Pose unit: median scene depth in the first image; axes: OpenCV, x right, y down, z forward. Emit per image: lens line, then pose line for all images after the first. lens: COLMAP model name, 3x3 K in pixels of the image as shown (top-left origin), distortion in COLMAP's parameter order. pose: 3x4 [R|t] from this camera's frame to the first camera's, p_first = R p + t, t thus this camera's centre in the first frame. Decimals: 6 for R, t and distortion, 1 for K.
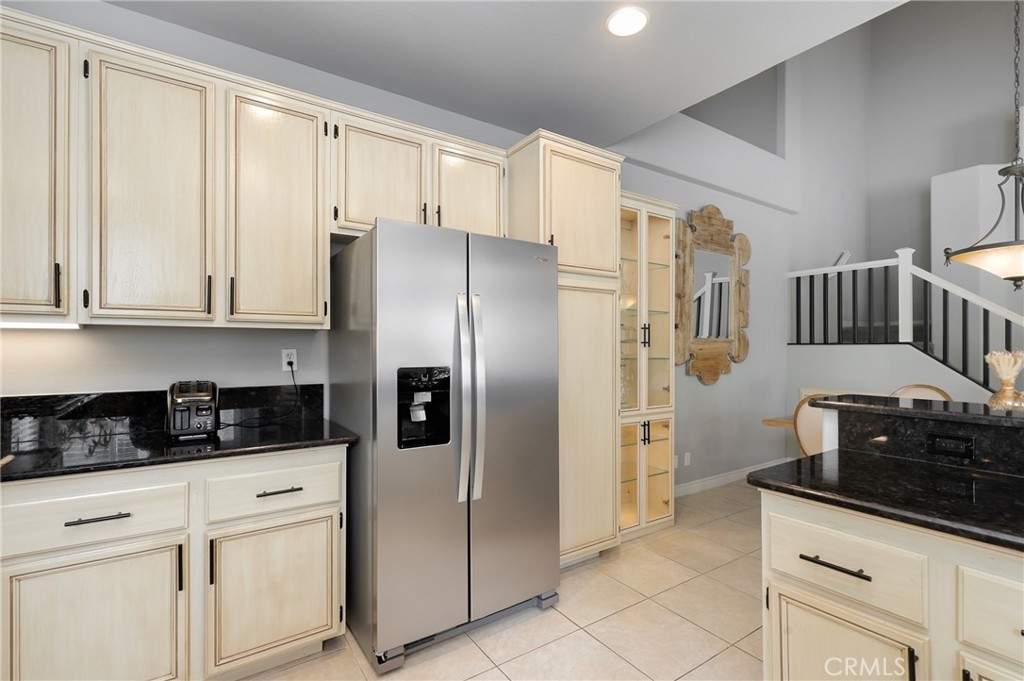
lens RADIAL K [[467.2, 0, 519.8], [0, 467.2, 344.3], [0, 0, 1]] dist [0.000752, -0.000541]
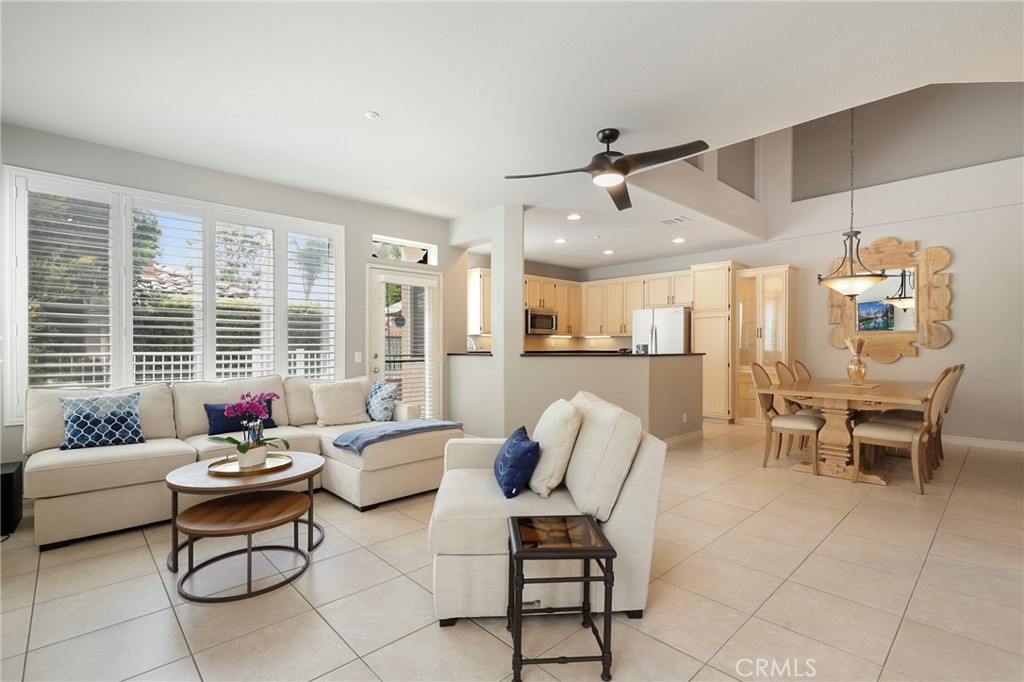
lens RADIAL K [[476.0, 0, 515.2], [0, 476.0, 348.8], [0, 0, 1]] dist [0.001575, -0.000279]
pose [[0.168994, 0.002196, -0.985615, 1.685219], [0.006435, 0.999974, 0.003332, 0.030127], [0.985596, -0.006906, 0.168975, -0.359947]]
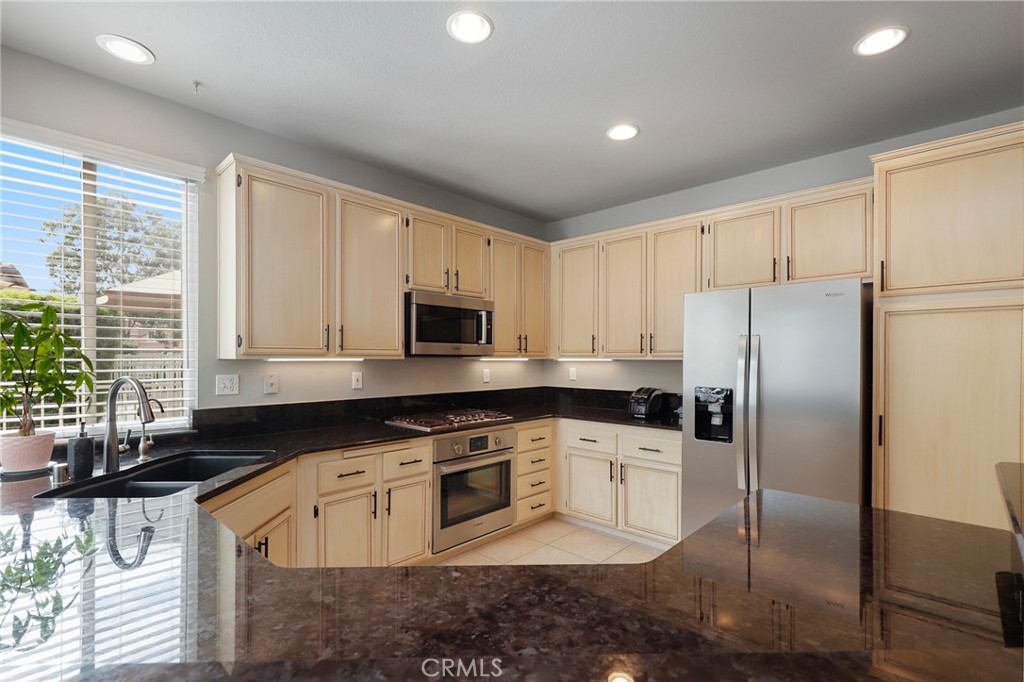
lens RADIAL K [[468.5, 0, 512.8], [0, 468.5, 353.0], [0, 0, 1]] dist [0.001354, -0.000051]
pose [[0.219172, -0.010589, -0.975629, 0.502890], [0.002597, 0.999944, -0.010269, -0.021438], [0.975683, -0.000284, 0.219187, 0.025588]]
